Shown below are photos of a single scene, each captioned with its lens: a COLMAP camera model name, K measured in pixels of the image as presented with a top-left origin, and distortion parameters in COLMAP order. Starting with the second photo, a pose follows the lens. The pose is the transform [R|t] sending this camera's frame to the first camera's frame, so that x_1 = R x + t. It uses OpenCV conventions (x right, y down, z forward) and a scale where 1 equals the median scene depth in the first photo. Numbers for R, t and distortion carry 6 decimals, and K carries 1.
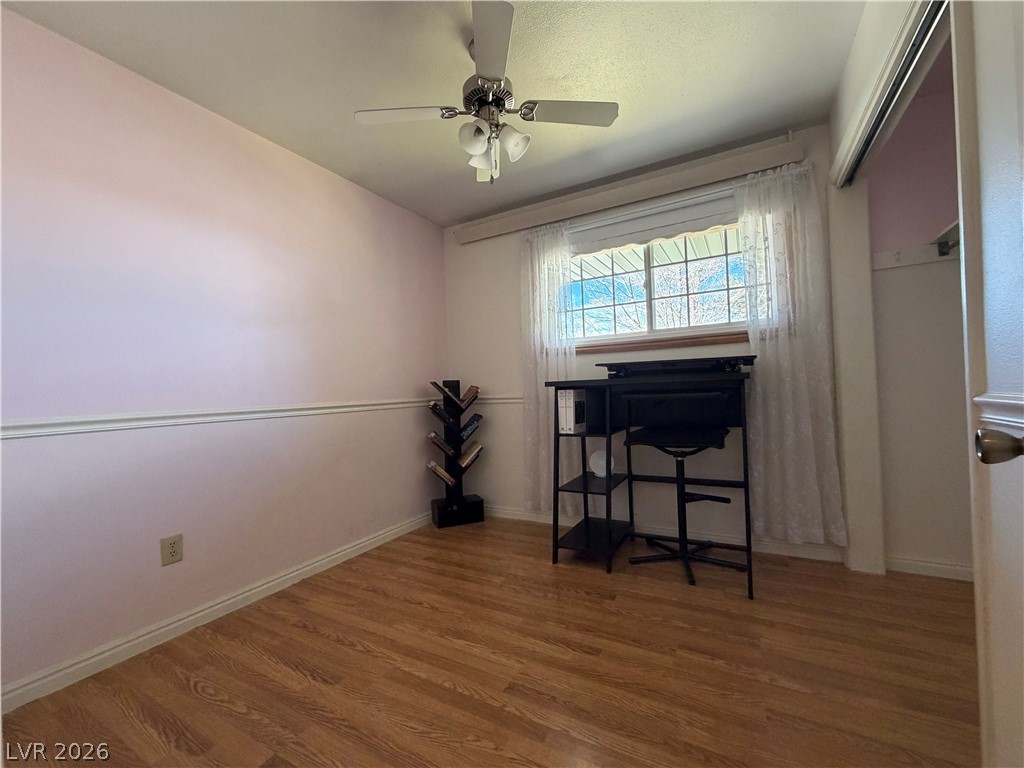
lens RADIAL K [[412.8, 0, 512.3], [0, 412.8, 384.9], [0, 0, 1]] dist [-0.003030, 0.000720]
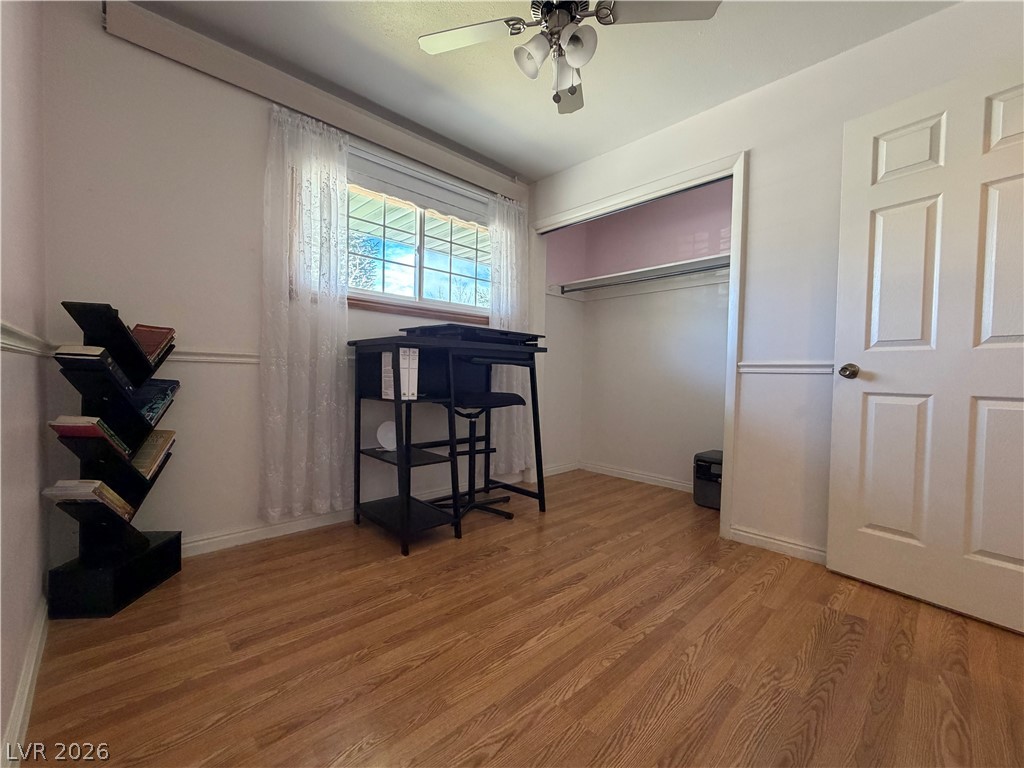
lens RADIAL K [[412.8, 0, 516.0], [0, 412.8, 381.0], [0, 0, 1]] dist [-0.003030, 0.000720]
pose [[0.313375, 0.026183, 0.949268, -0.626087], [-0.042450, 0.999007, -0.013542, 0.084732], [-0.948680, -0.036053, 0.314175, 0.544333]]
